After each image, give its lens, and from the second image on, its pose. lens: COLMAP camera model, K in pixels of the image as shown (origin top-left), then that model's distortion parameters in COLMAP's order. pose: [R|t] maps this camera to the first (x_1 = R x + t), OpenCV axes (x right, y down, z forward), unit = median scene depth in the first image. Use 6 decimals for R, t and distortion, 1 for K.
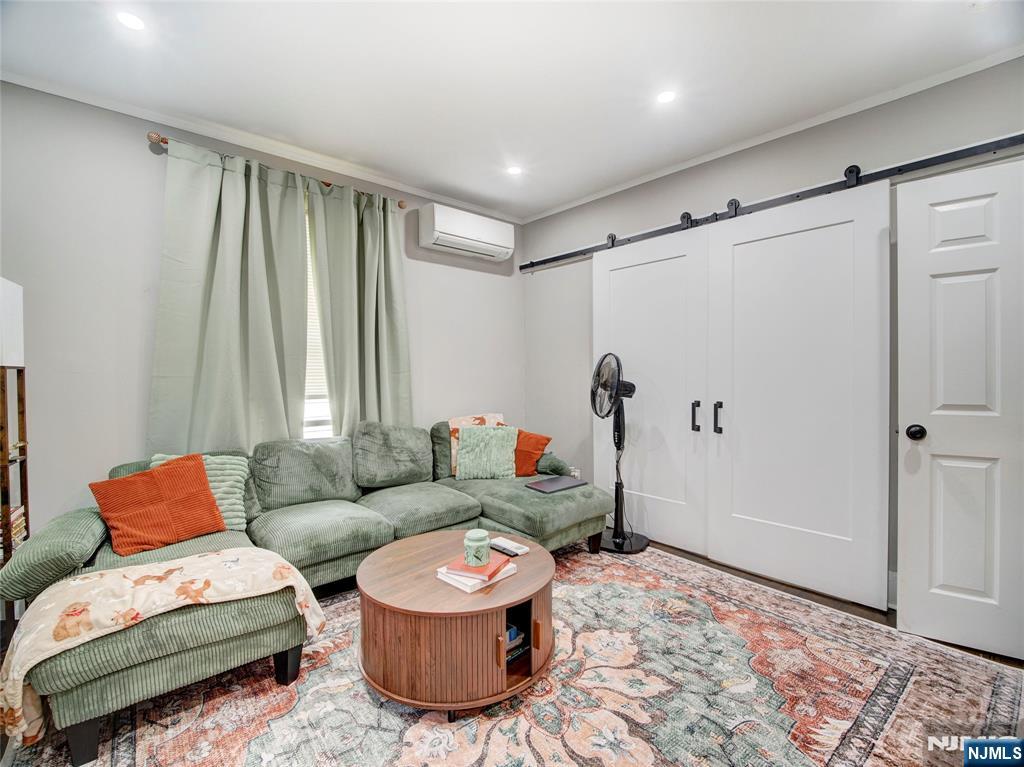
lens RADIAL K [[468.5, 0, 509.9], [0, 468.5, 379.3], [0, 0, 1]] dist [-0.012623, -0.000501]
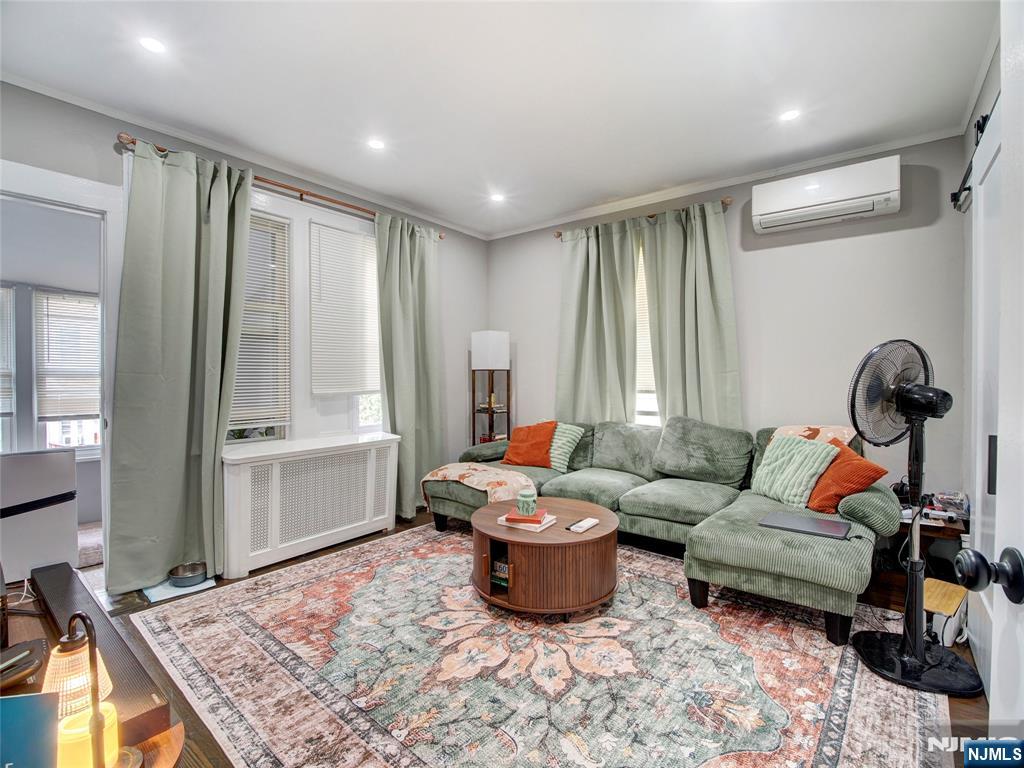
lens RADIAL K [[468.5, 0, 509.9], [0, 468.5, 379.8], [0, 0, 1]] dist [-0.012623, -0.000501]
pose [[0.188279, 0.018844, -0.981935, 0.812749], [-0.011262, 0.999792, 0.017027, -0.011463], [0.982051, 0.007853, 0.188452, 0.456939]]
